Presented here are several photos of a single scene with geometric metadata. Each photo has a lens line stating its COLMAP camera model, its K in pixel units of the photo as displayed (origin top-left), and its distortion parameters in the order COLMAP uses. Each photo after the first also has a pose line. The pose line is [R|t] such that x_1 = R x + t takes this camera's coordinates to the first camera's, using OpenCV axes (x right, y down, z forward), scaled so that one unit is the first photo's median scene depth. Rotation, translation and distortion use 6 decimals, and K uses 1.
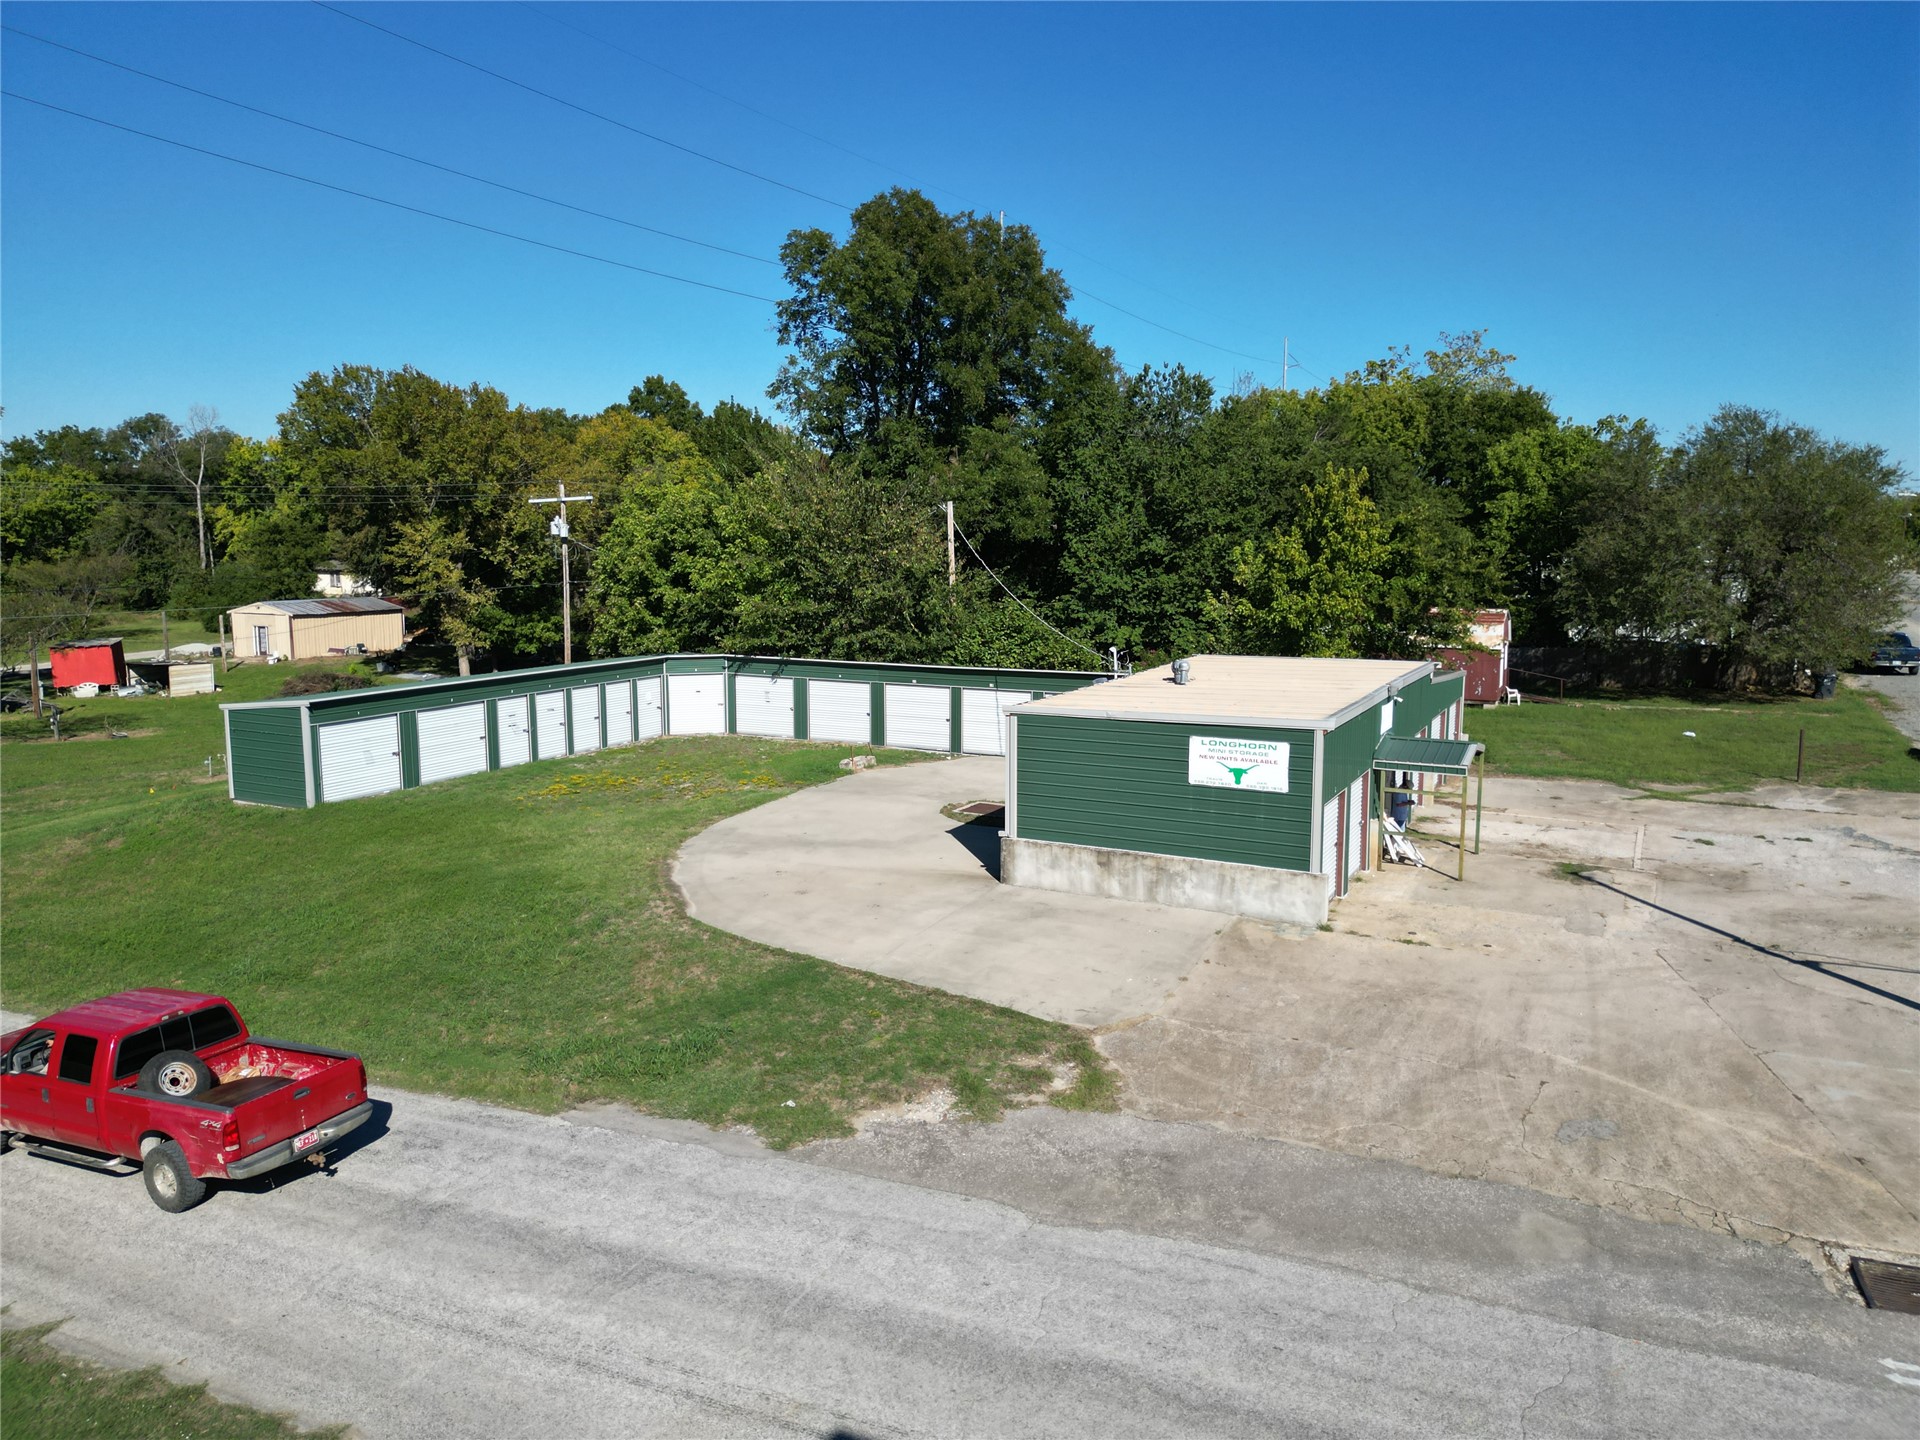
lens RADIAL K [[1344.8, 0, 959.9], [0, 1344.8, 715.8], [0, 0, 1]] dist [0.074016, -0.077141]
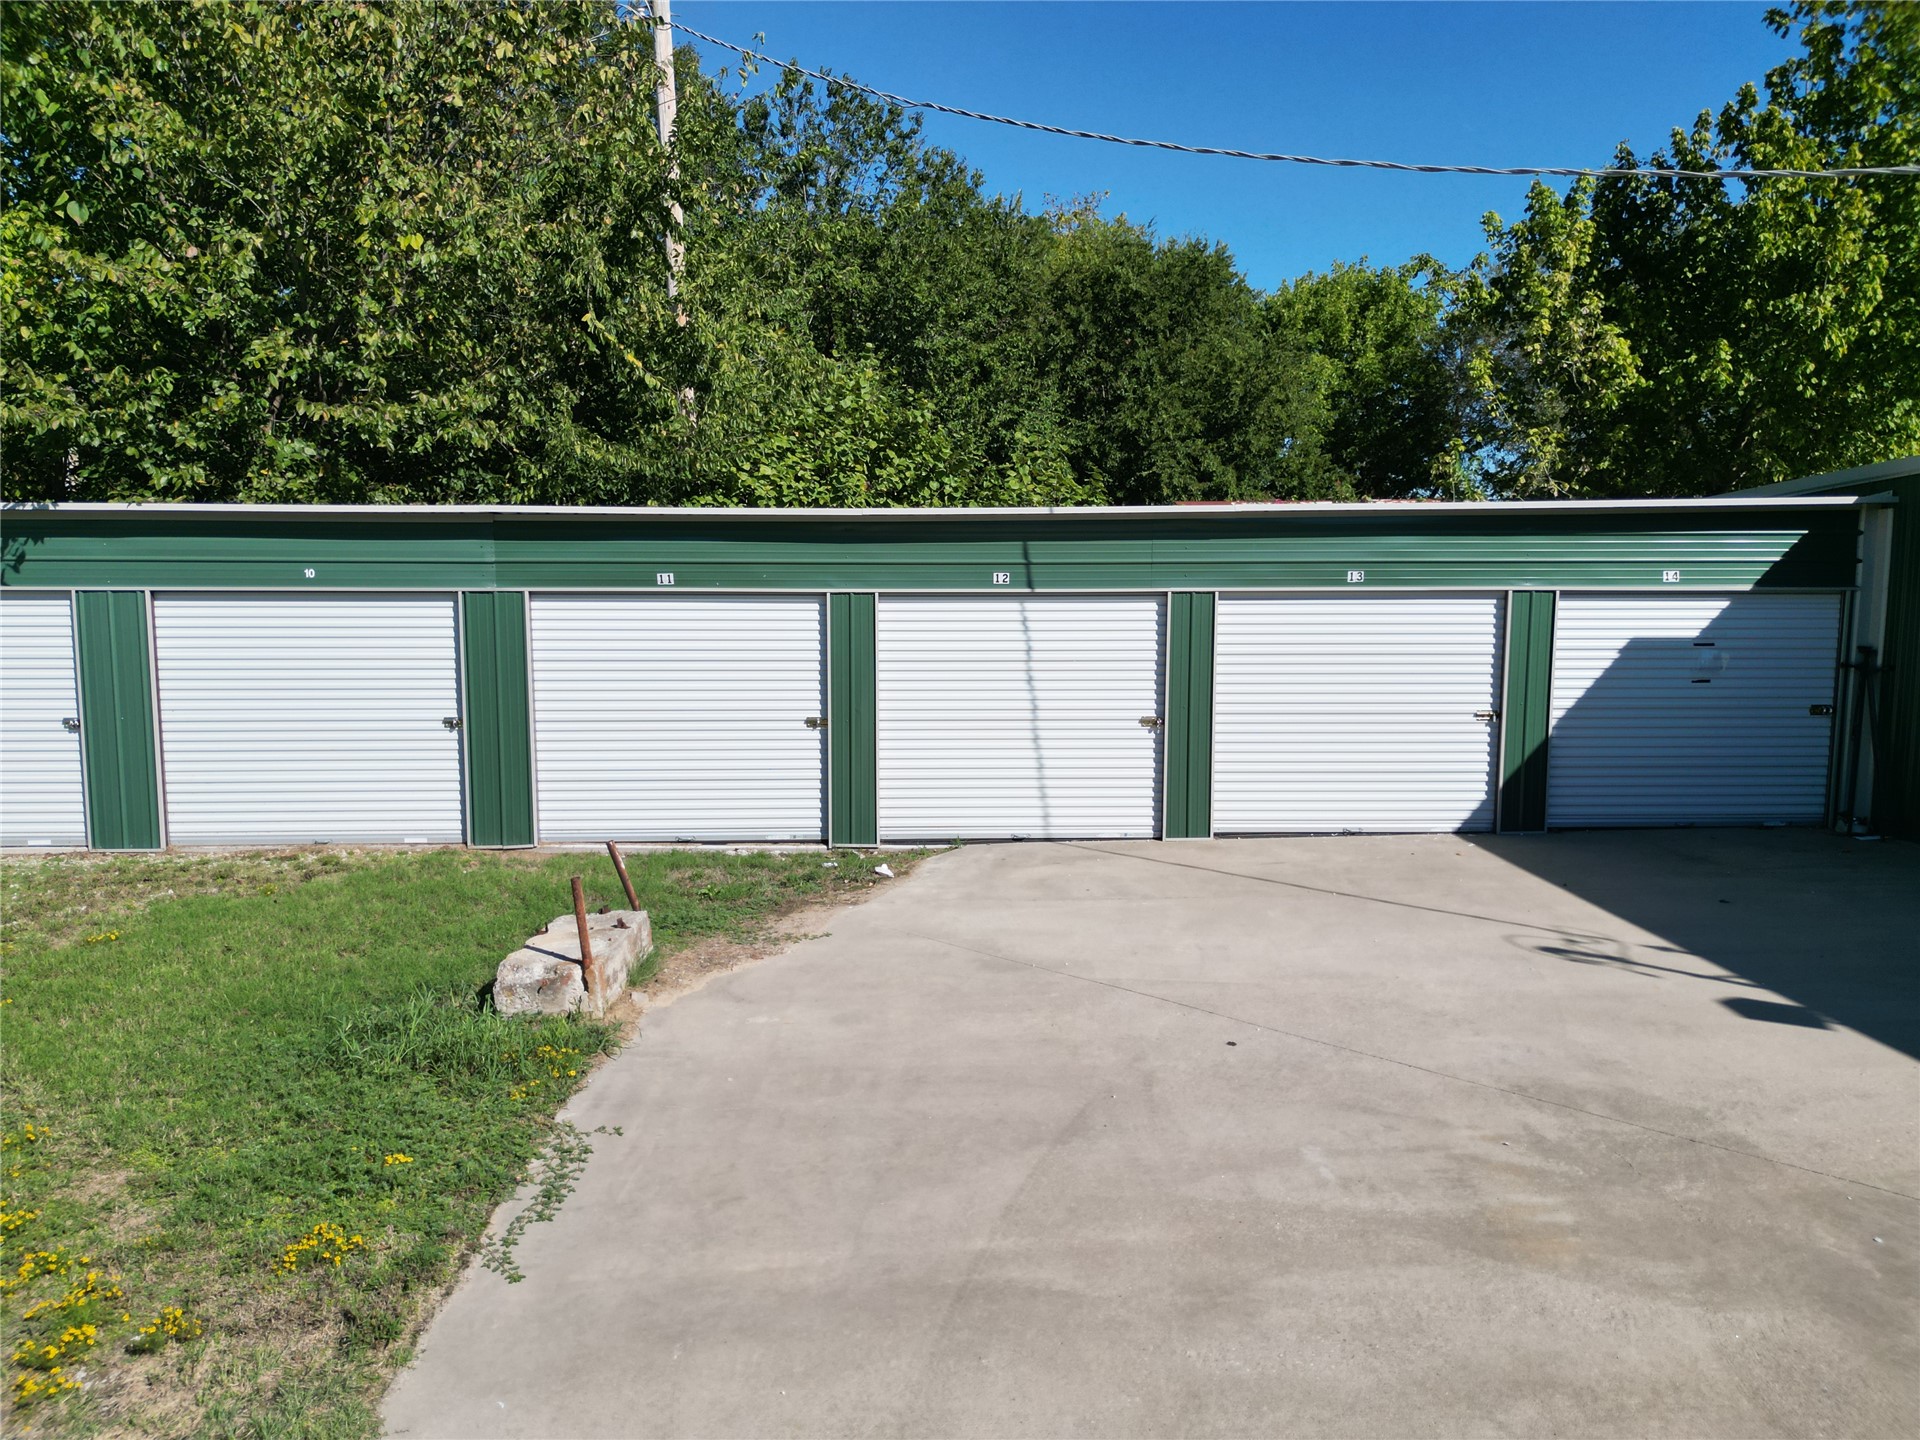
lens RADIAL K [[1344.8, 0, 959.9], [0, 1344.8, 715.8], [0, 0, 1]] dist [0.074016, -0.077141]
pose [[0.874859, -0.054194, 0.481336, -0.104774], [0.065719, 0.997813, -0.007104, 0.005441], [-0.479899, 0.037848, 0.876507, 0.714357]]
